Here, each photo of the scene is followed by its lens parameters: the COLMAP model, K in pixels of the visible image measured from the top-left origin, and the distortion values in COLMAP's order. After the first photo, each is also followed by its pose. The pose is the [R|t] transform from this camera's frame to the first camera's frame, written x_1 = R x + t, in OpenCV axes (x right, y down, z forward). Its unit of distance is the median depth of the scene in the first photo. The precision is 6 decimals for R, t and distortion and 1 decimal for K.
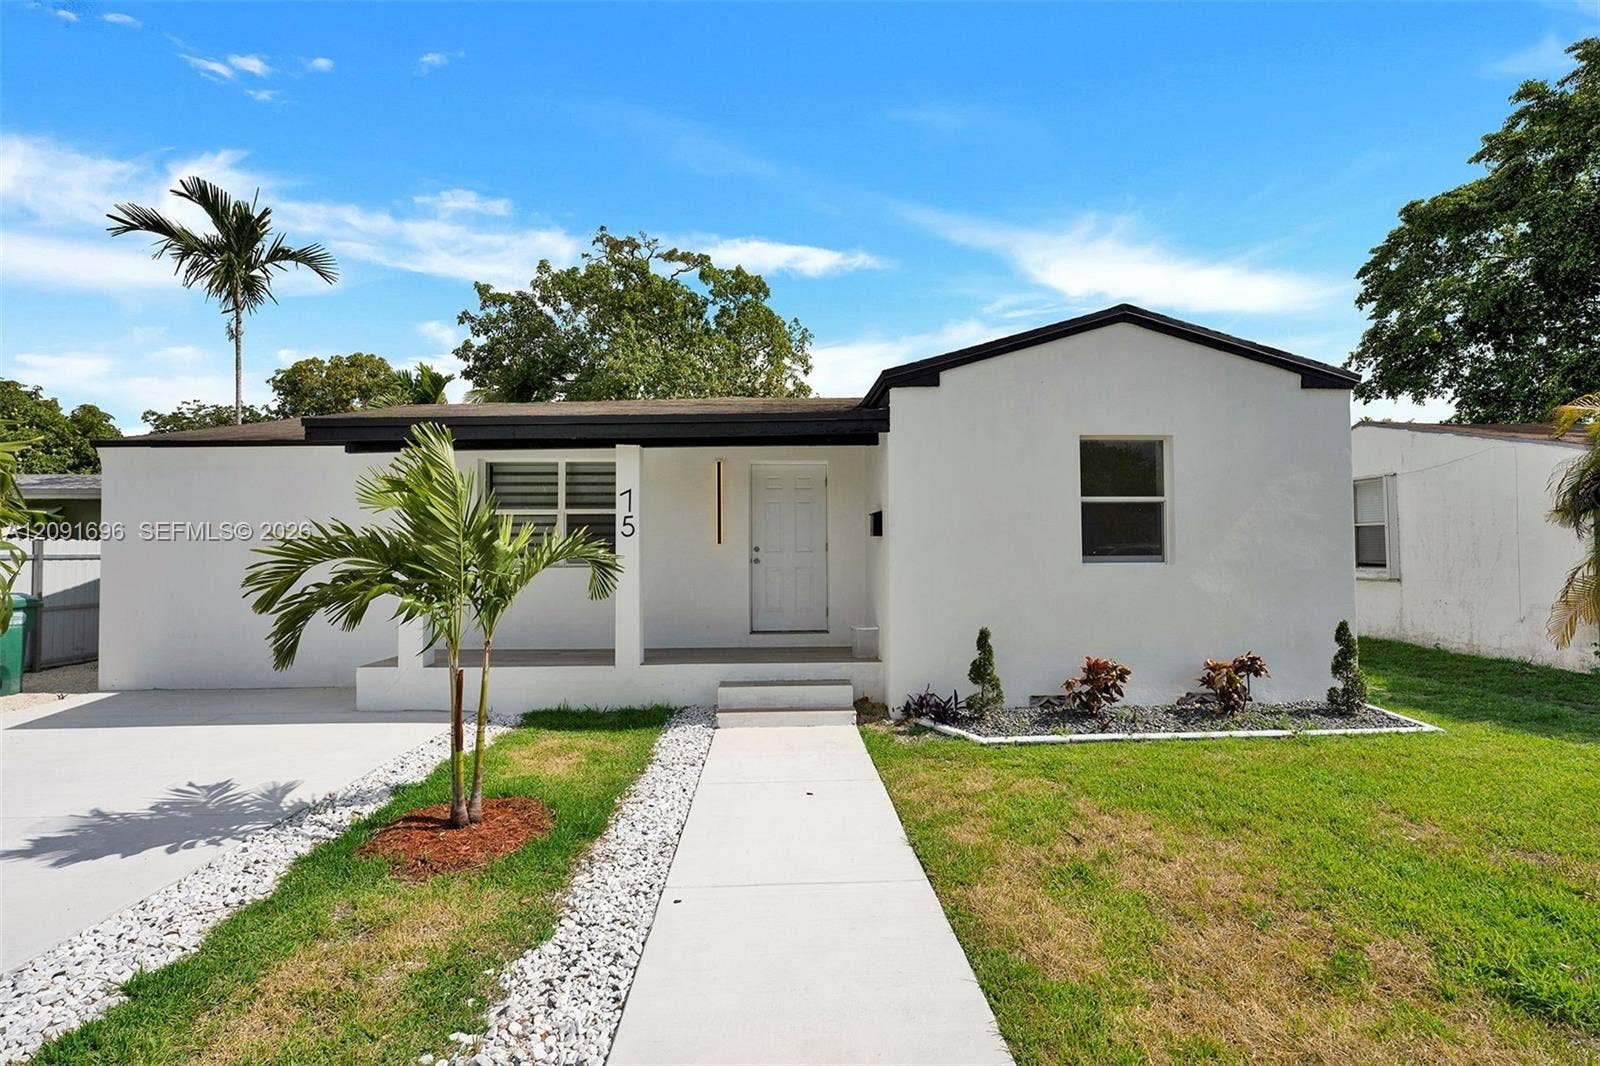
lens RADIAL K [[720.9, 0, 798.2], [0, 720.9, 532.3], [0, 0, 1]] dist [-0.016266, 0.000849]
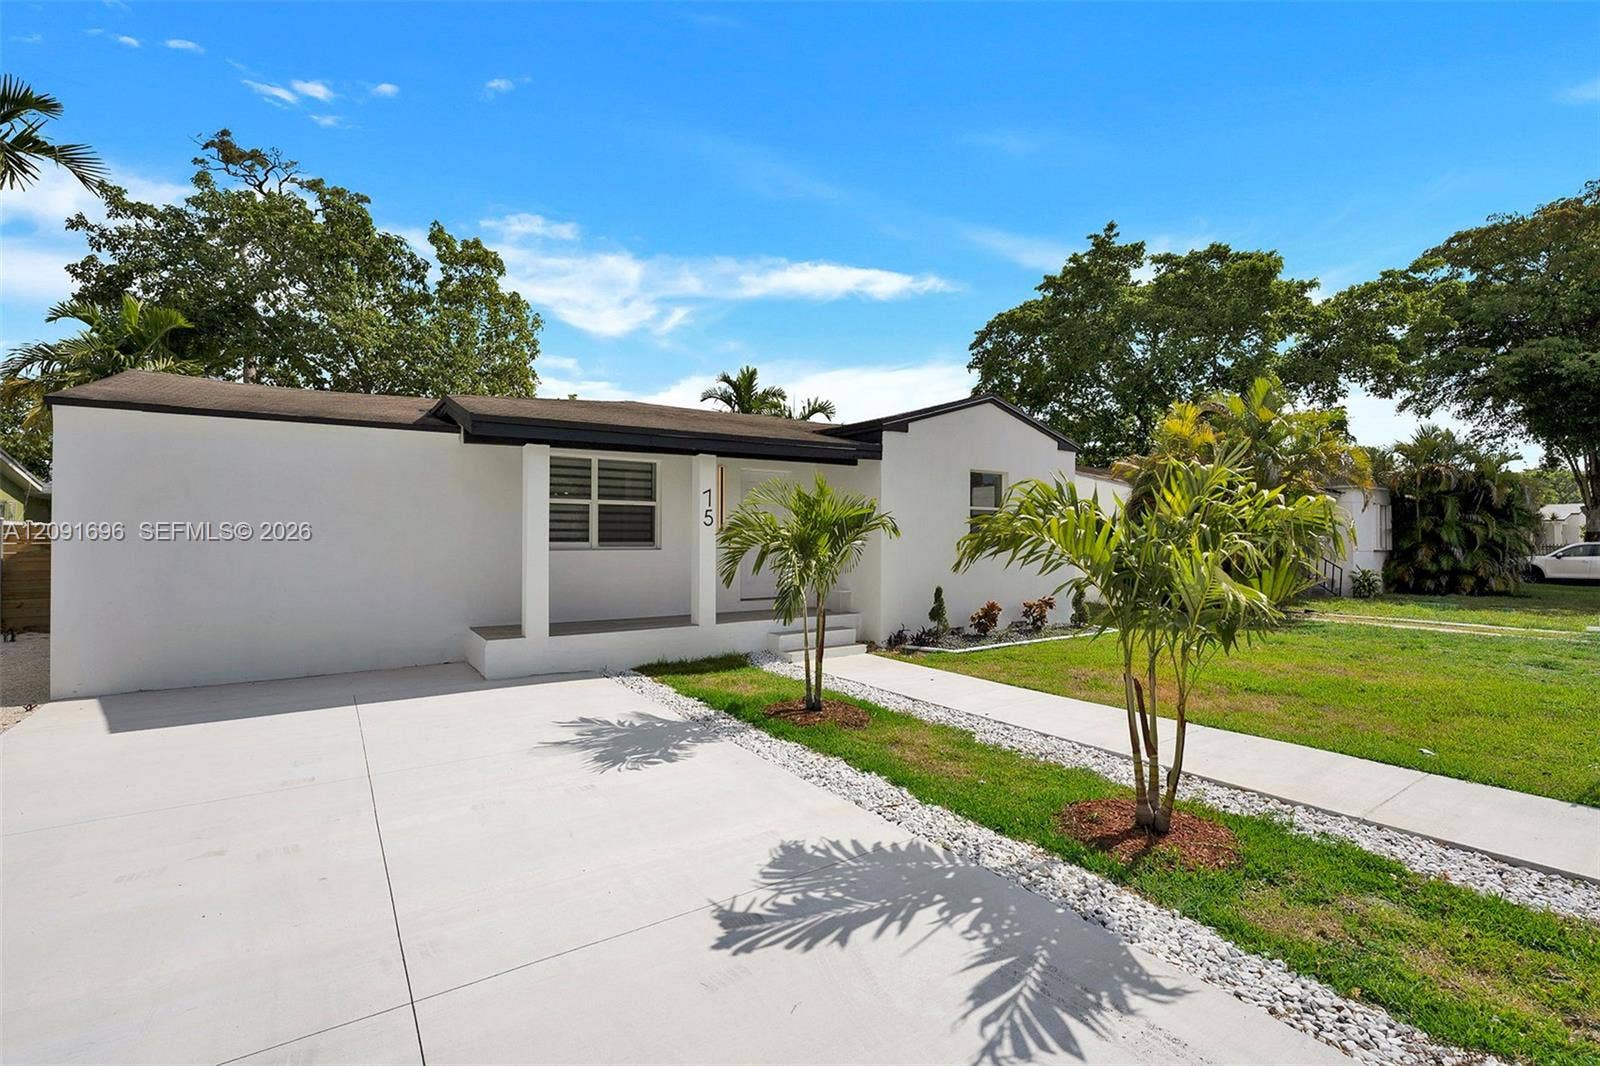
lens RADIAL K [[720.9, 0, 805.0], [0, 720.9, 536.9], [0, 0, 1]] dist [-0.016266, 0.000849]
pose [[0.846083, 0.009034, 0.532975, -0.657843], [-0.023527, 0.999515, 0.020406, -0.004004], [-0.532532, -0.029805, 0.845885, -0.161147]]
